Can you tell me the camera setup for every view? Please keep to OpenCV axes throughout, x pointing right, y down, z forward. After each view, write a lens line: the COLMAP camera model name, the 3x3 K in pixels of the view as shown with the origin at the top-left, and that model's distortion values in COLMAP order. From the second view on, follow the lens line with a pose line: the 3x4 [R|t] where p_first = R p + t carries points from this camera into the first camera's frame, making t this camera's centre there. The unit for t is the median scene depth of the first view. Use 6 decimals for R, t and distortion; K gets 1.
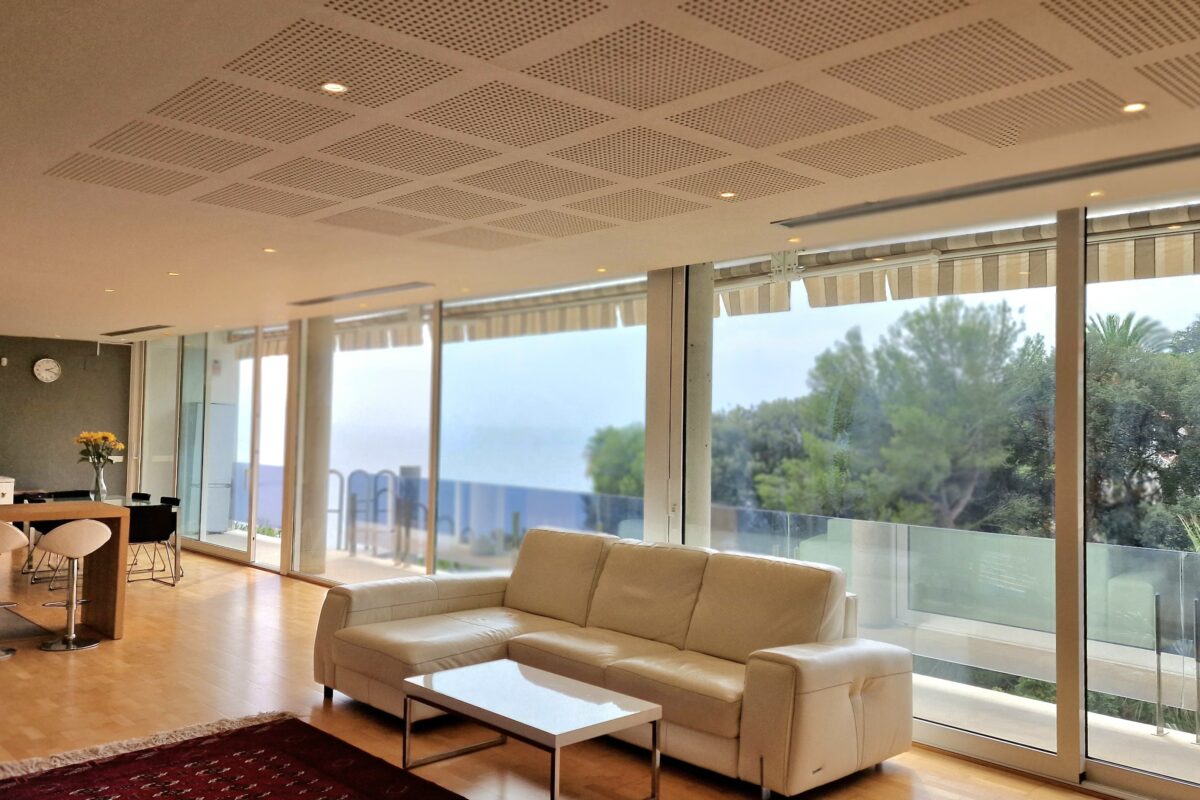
lens RADIAL K [[980.0, 0, 602.9], [0, 980.0, 393.5], [0, 0, 1]] dist [0.095579, -0.099562]
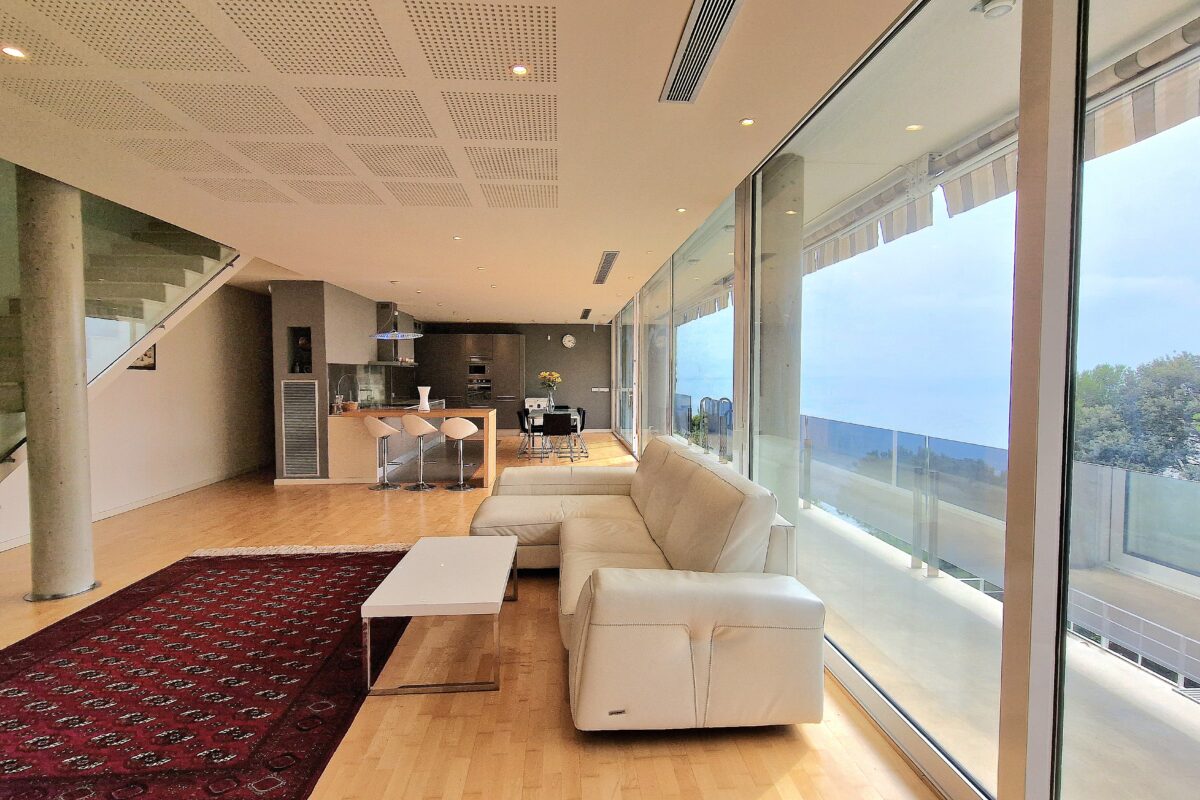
lens RADIAL K [[586.8, 0, 600.0], [0, 586.8, 400.0], [0, 0, 1]] dist [-0.000730, 0.000254]
pose [[0.770742, 0.011355, -0.637046, 0.262039], [0.033752, 0.997710, 0.058619, 0.034951], [0.636252, -0.066682, 0.768594, 0.298730]]
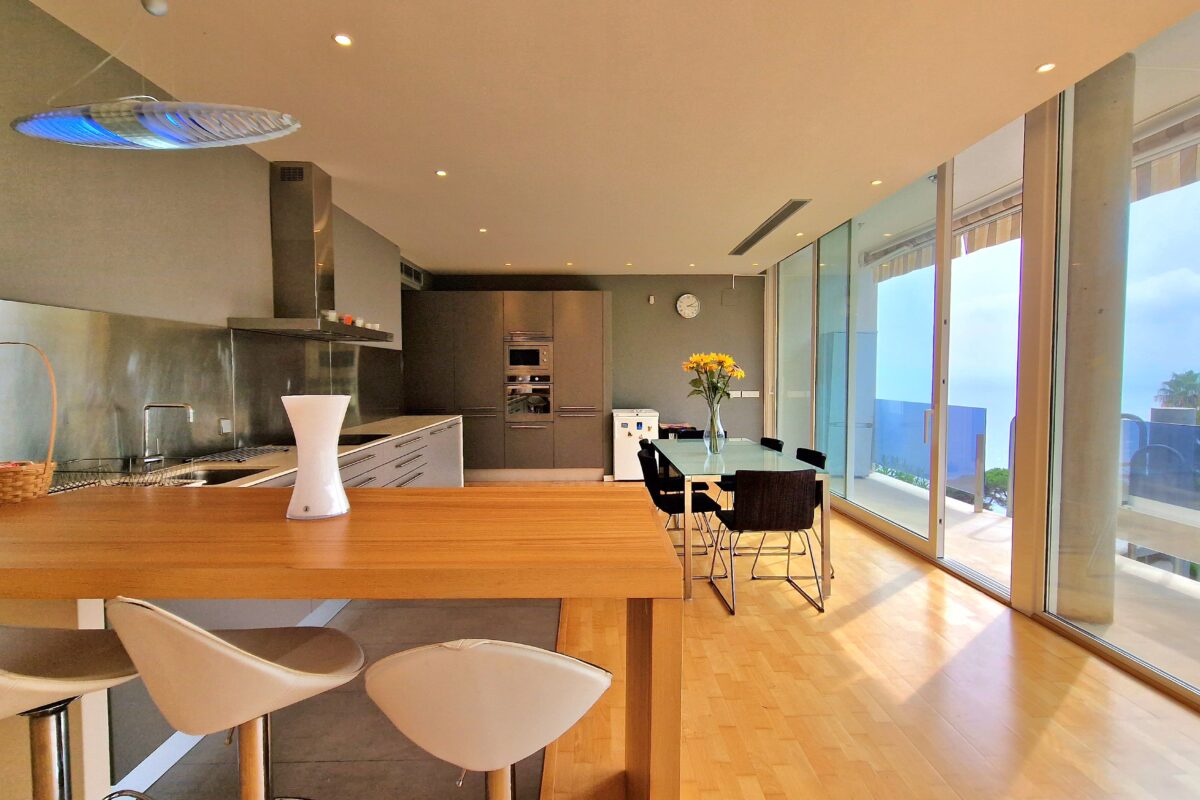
lens RADIAL K [[586.8, 0, 600.0], [0, 586.8, 400.0], [0, 0, 1]] dist [-0.000730, 0.000254]
pose [[0.735704, 0.009017, -0.677243, -0.326673], [0.038470, 0.997741, 0.055075, 0.052718], [0.676210, -0.066572, 0.733695, 0.741217]]
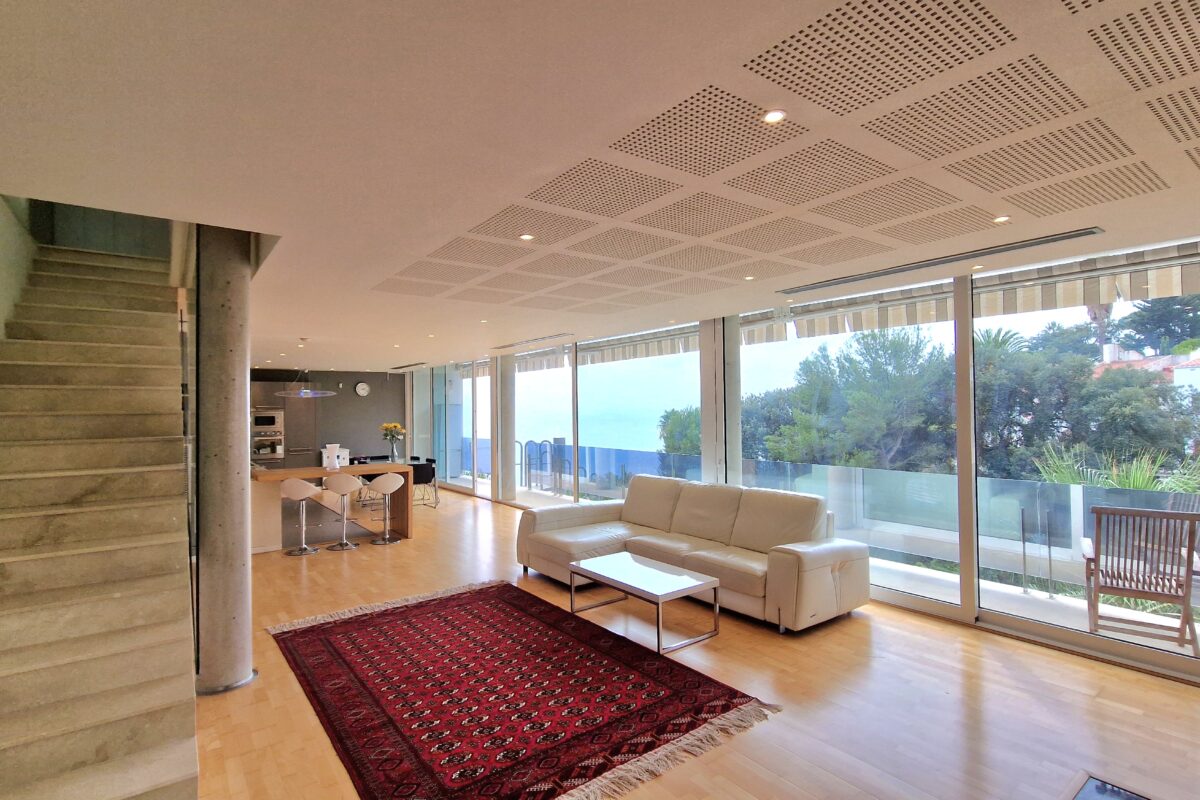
lens RADIAL K [[586.8, 0, 600.0], [0, 586.8, 400.0], [0, 0, 1]] dist [-0.000730, 0.000254]
pose [[0.992922, -0.032435, -0.114252, -0.009651], [0.034484, 0.999277, 0.016005, -0.009115], [0.113650, -0.019831, 0.993323, -0.015229]]
